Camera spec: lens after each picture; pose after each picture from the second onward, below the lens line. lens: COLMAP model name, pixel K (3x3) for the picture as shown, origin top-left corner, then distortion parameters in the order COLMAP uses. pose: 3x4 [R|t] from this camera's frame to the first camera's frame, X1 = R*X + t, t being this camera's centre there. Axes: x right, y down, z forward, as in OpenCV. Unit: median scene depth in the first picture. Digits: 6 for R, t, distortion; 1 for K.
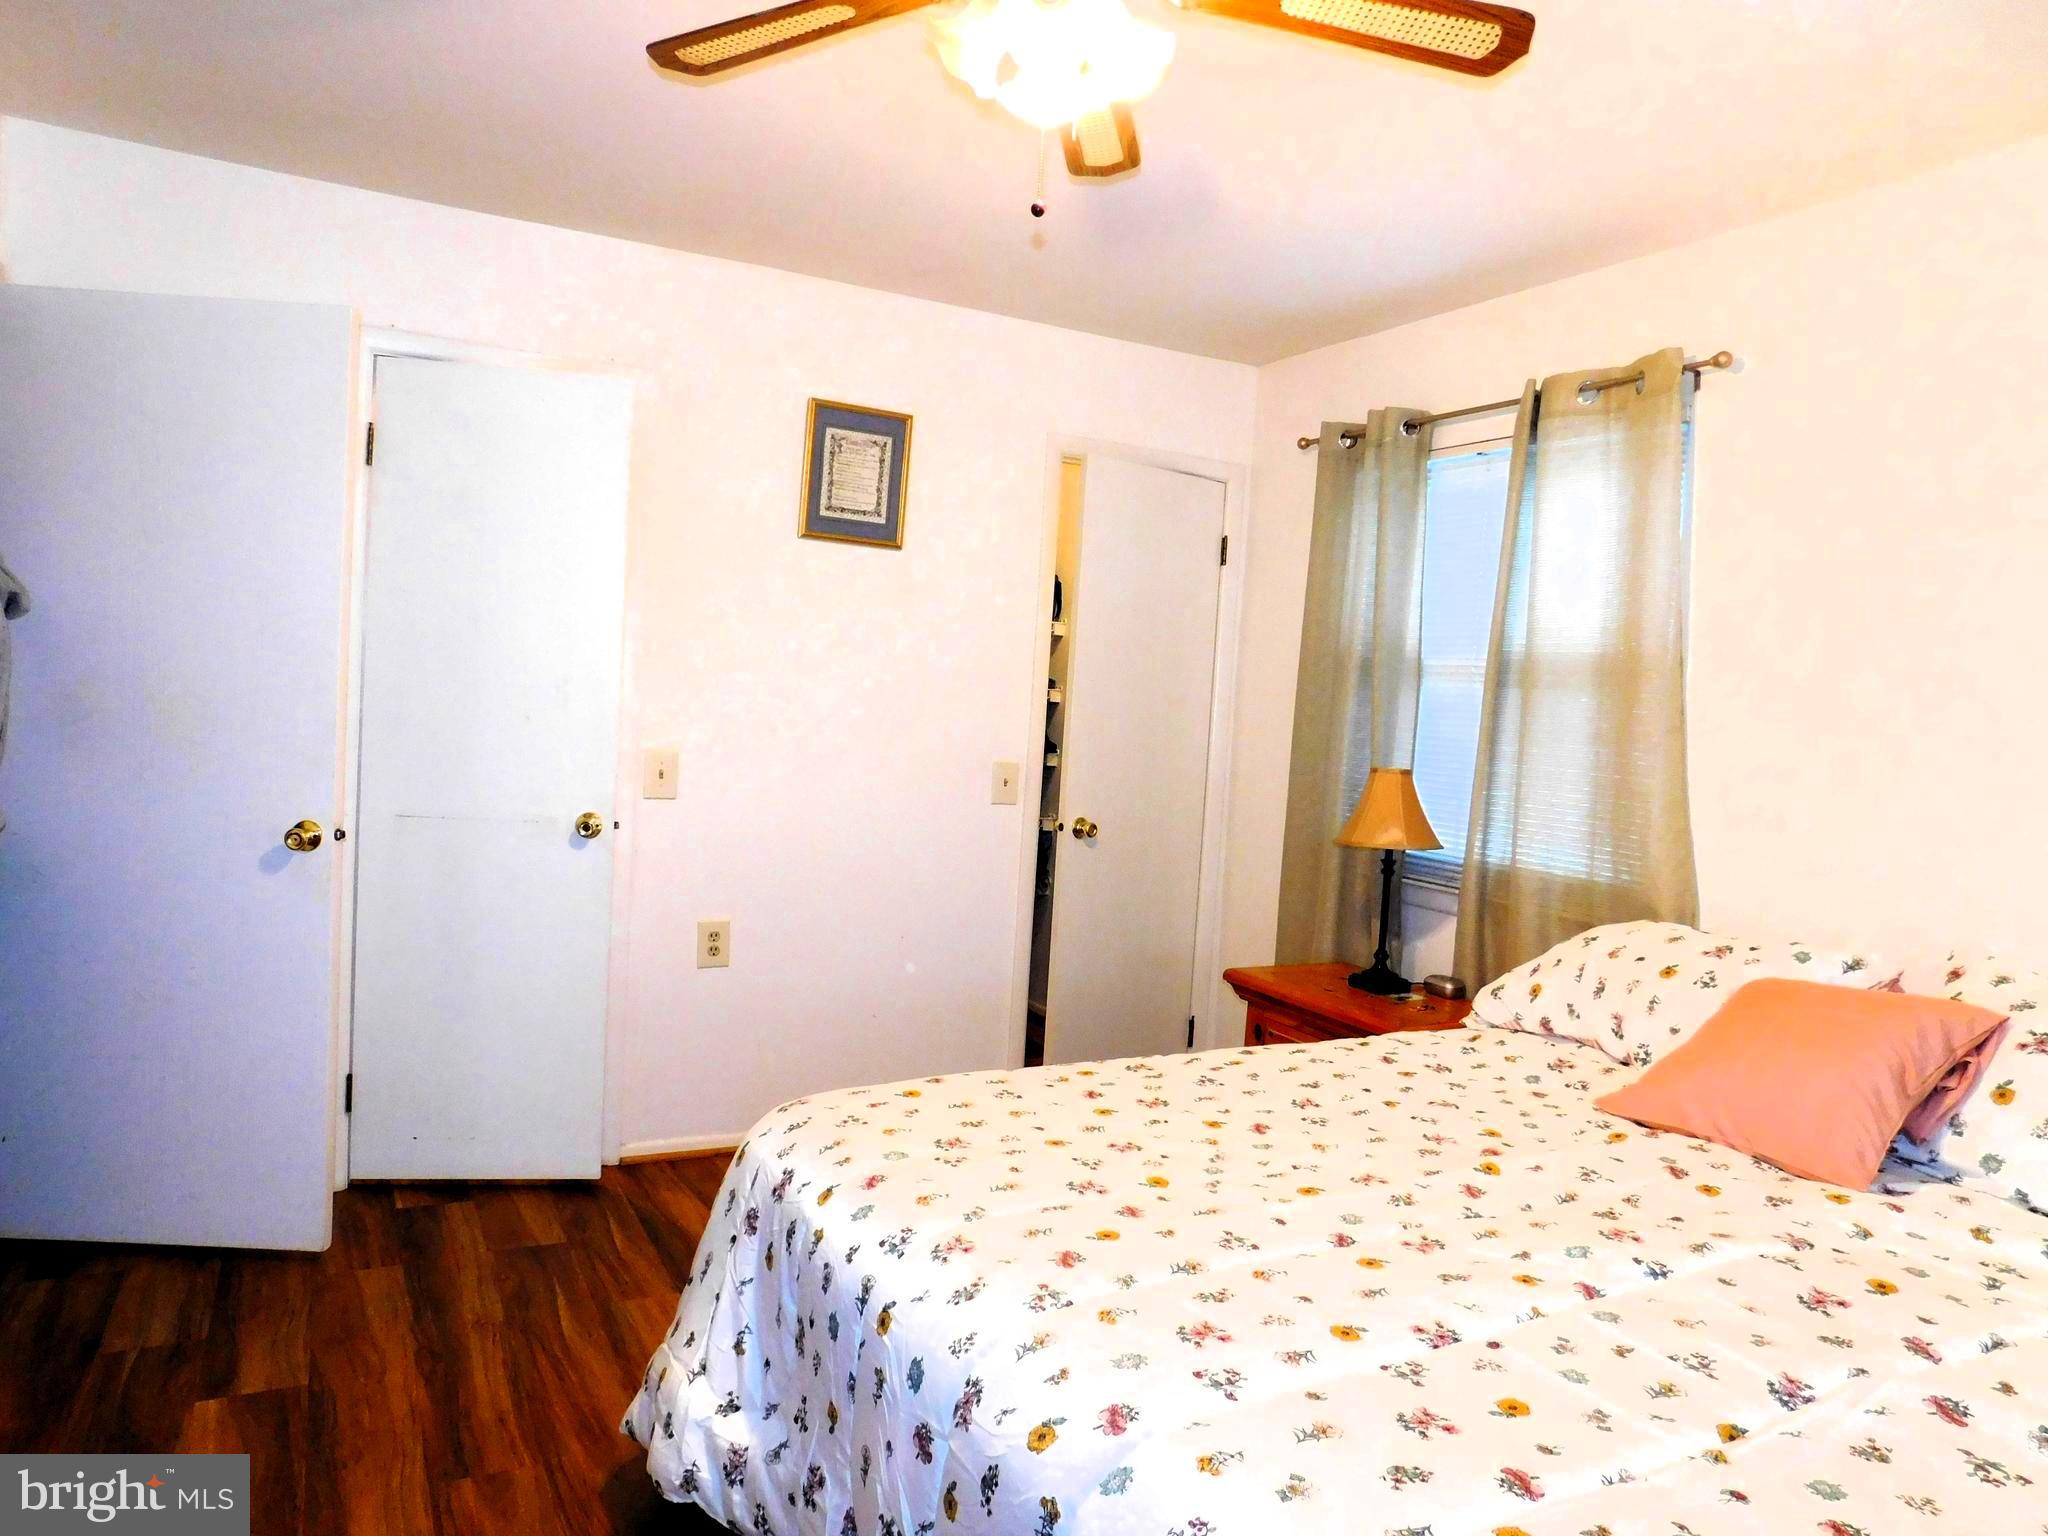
lens RADIAL K [[1354.9, 0, 1027.1], [0, 1354.9, 761.4], [0, 0, 1]] dist [-0.069012, 0.050429]
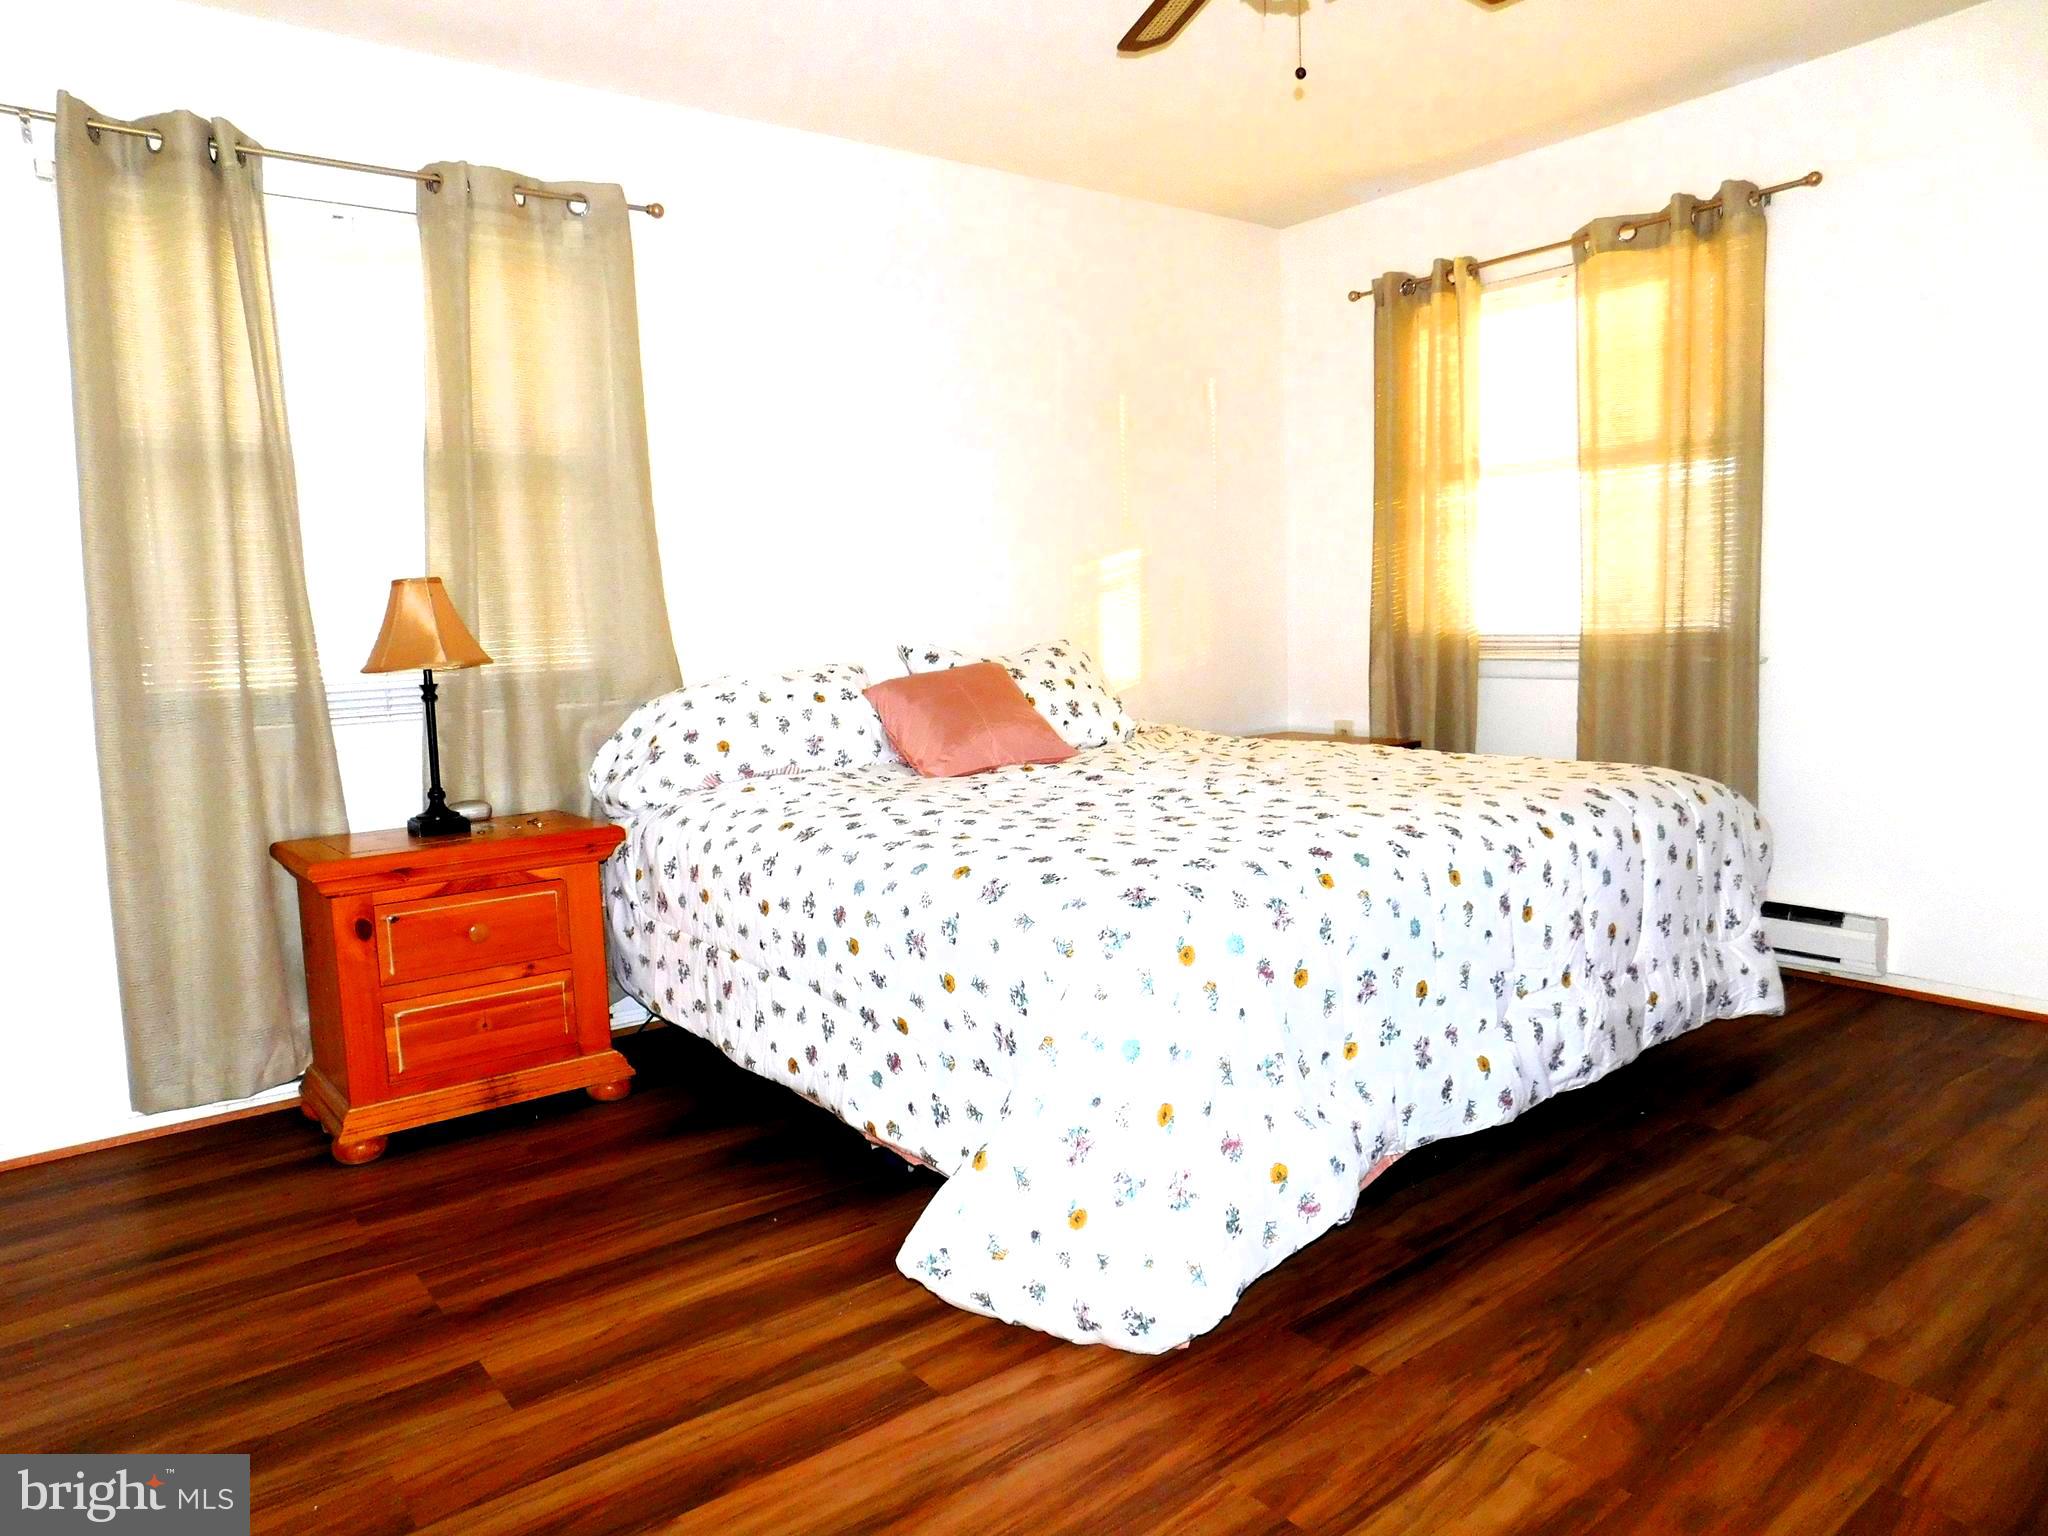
lens RADIAL K [[1354.9, 0, 1027.1], [0, 1354.9, 761.4], [0, 0, 1]] dist [-0.069012, 0.050429]
pose [[-0.192201, -0.163079, 0.967711, -0.721970], [0.074878, 0.980784, 0.180154, -0.006737], [-0.978495, 0.107086, -0.176297, 0.856330]]
